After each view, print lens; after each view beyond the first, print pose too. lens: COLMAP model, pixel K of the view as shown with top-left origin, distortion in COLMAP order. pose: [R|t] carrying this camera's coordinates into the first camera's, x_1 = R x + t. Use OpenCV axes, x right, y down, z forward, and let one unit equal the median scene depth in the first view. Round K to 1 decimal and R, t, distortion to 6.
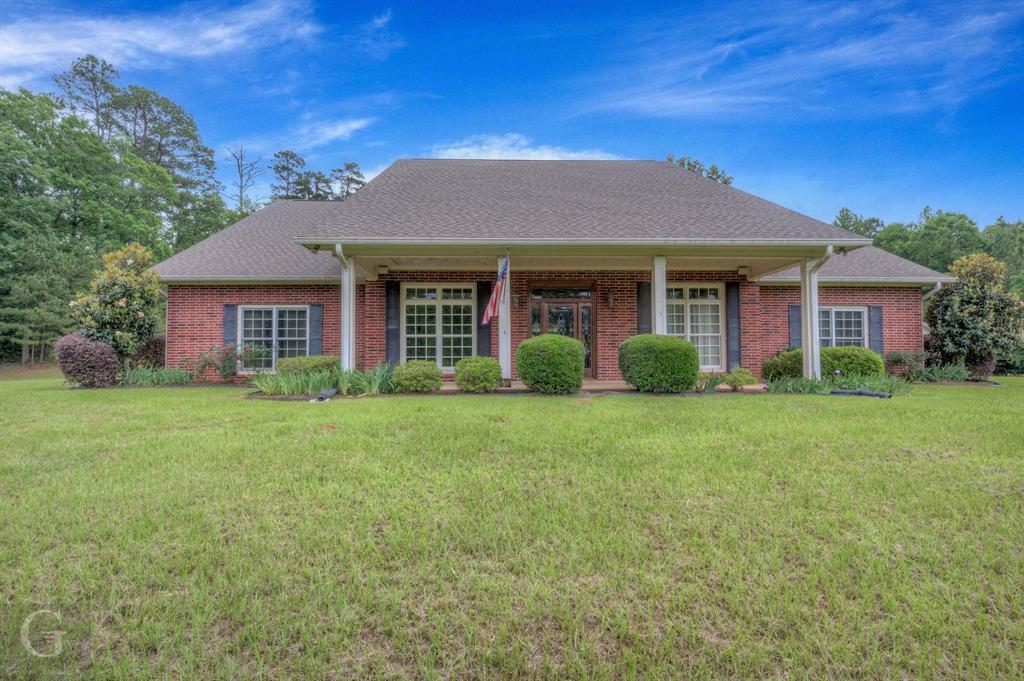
lens RADIAL K [[558.6, 0, 509.2], [0, 558.6, 337.3], [0, 0, 1]] dist [0.019035, -0.002122]
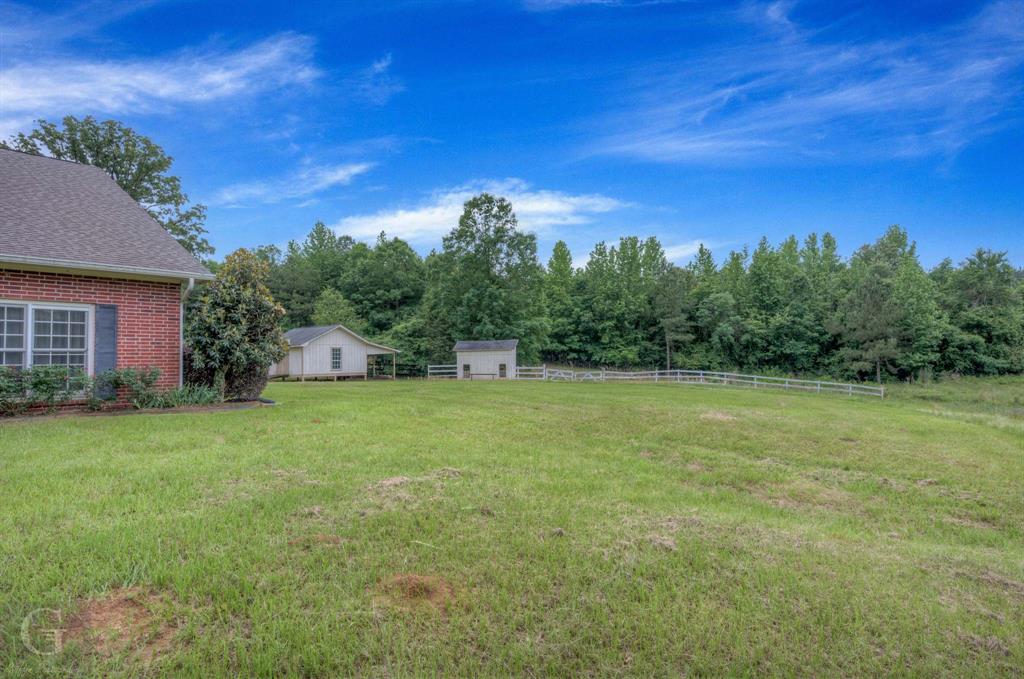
lens RADIAL K [[558.6, 0, 508.5], [0, 558.6, 336.7], [0, 0, 1]] dist [0.019035, -0.002122]
pose [[0.697165, 0.015511, 0.716742, 0.525576], [-0.005107, 0.999848, -0.016670, -0.006153], [-0.716892, 0.007961, 0.697139, 0.147379]]
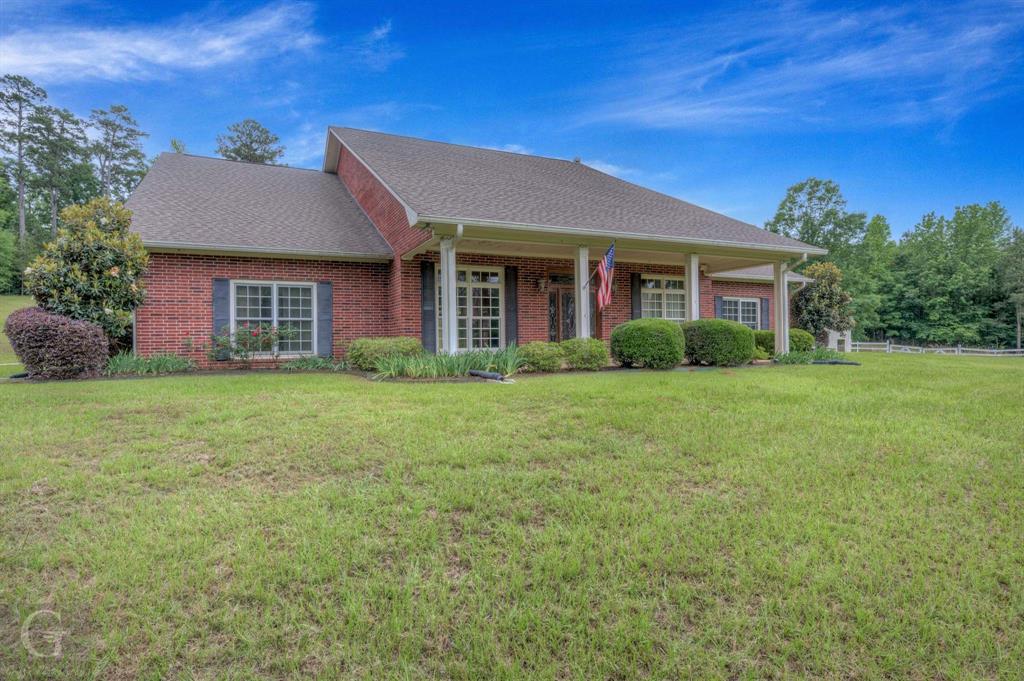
lens RADIAL K [[558.6, 0, 502.9], [0, 558.6, 339.9], [0, 0, 1]] dist [0.019035, -0.002122]
pose [[0.919545, -0.005307, 0.392949, -0.449606], [-0.008220, 0.999430, 0.032735, 0.003735], [-0.392899, -0.033331, 0.918978, 0.039923]]
